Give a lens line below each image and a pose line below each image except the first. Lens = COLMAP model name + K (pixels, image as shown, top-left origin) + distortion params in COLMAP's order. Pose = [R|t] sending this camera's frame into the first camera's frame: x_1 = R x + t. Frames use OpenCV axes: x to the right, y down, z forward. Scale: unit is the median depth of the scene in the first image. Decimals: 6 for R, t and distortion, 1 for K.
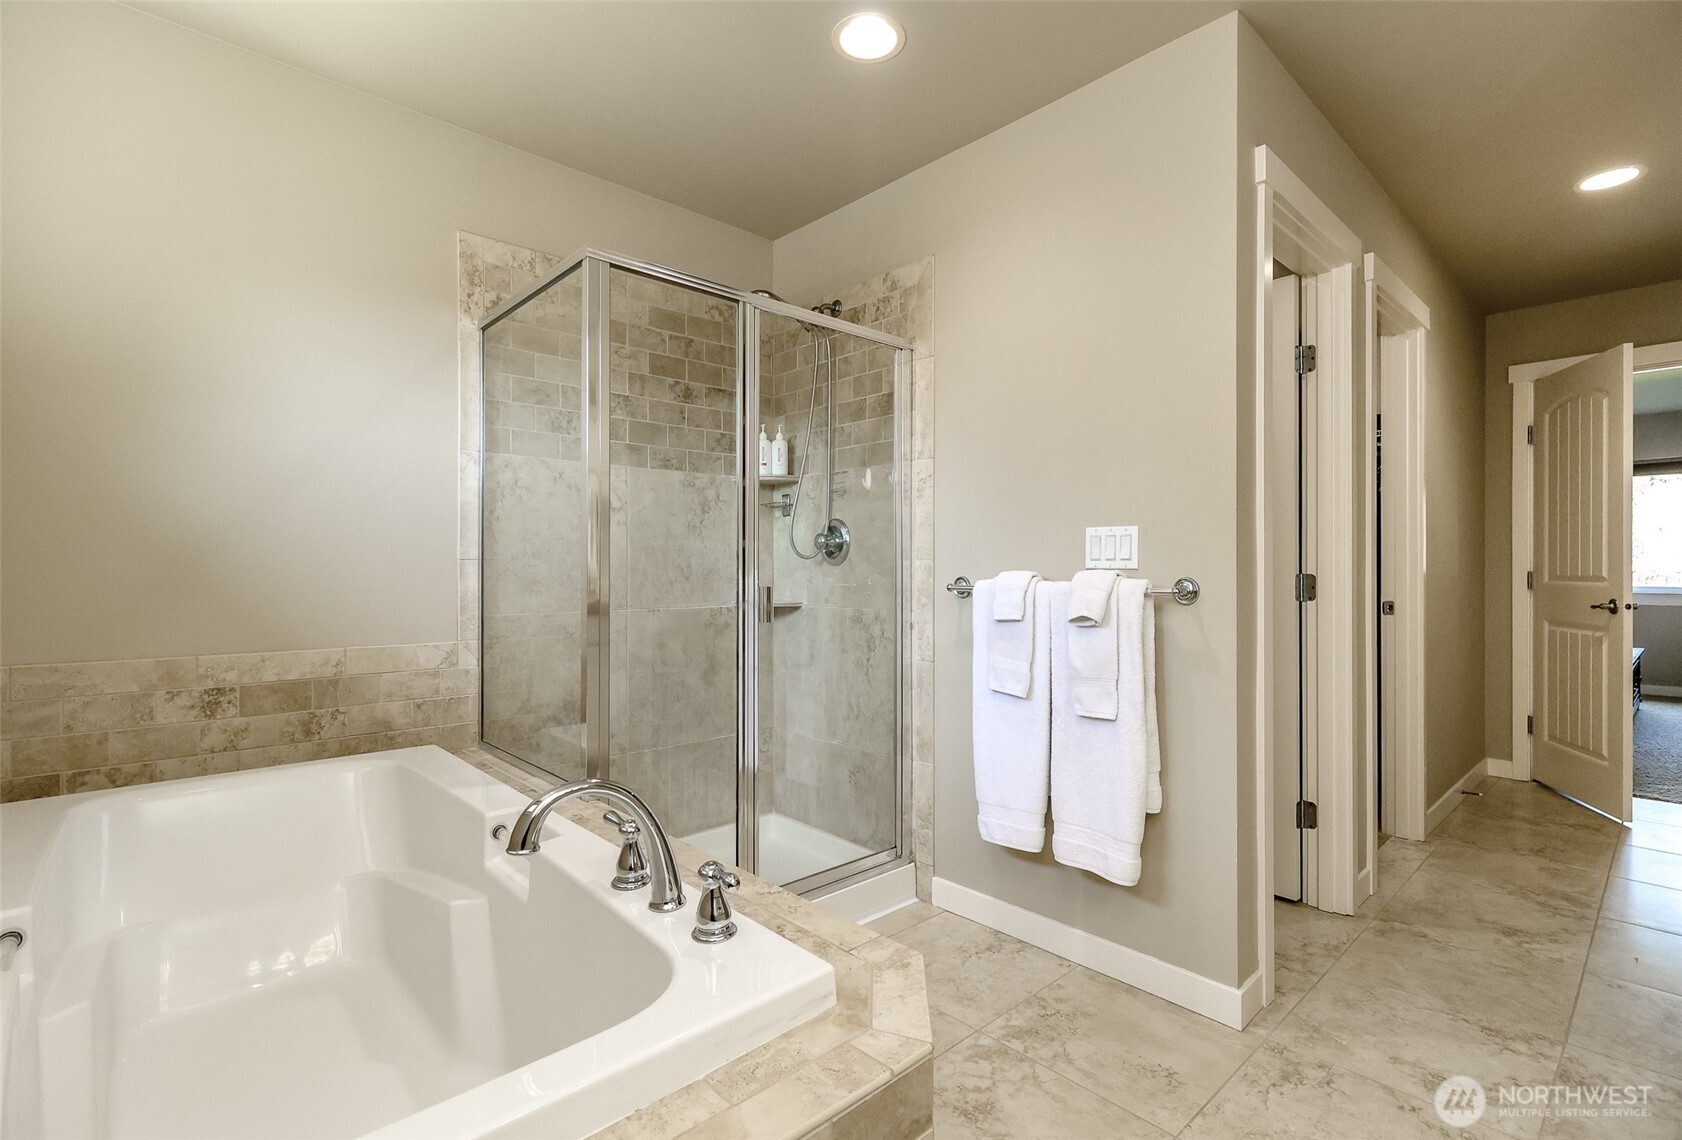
lens RADIAL K [[772.6, 0, 856.2], [0, 772.6, 569.8], [0, 0, 1]] dist [0.004129, -0.001196]
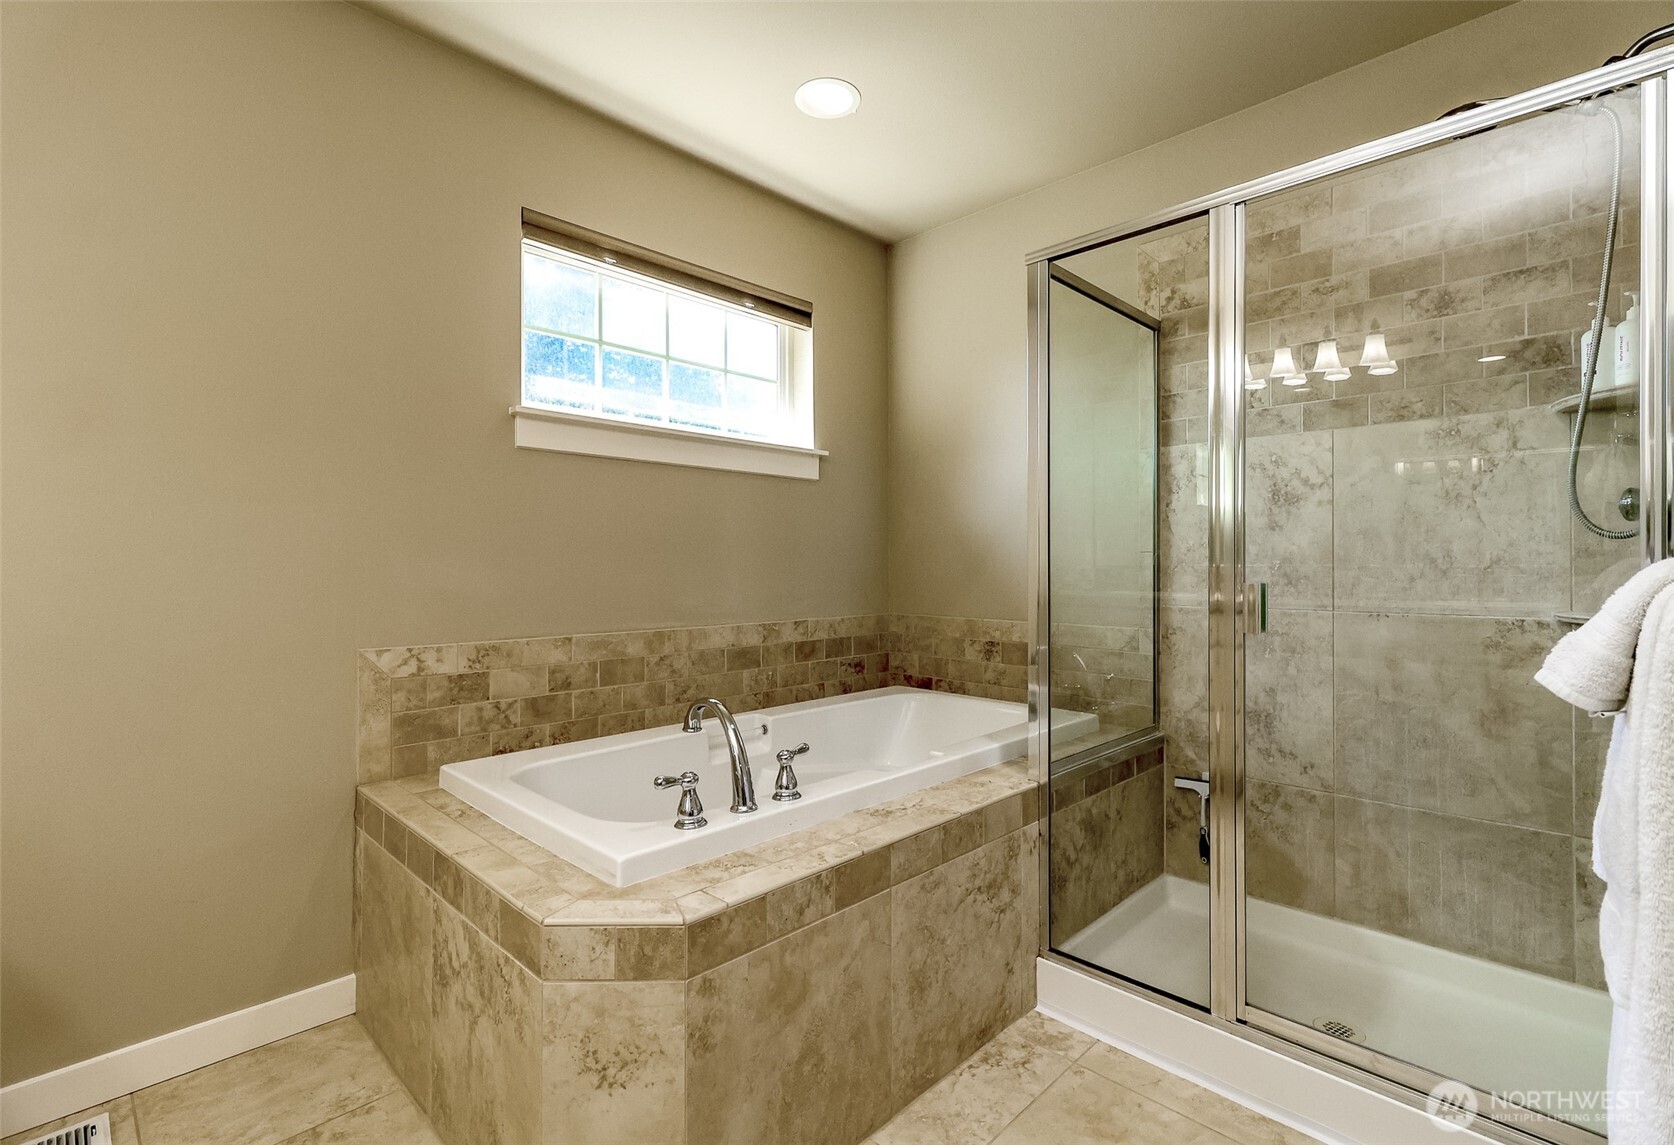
lens RADIAL K [[761.5, 0, 844.2], [0, 761.5, 570.3], [0, 0, 1]] dist [0.005255, -0.000858]
pose [[0.055892, 0.006988, -0.998412, 0.526241], [0.002435, 0.999972, 0.007136, 0.003534], [0.998434, -0.002830, 0.055874, 0.533419]]
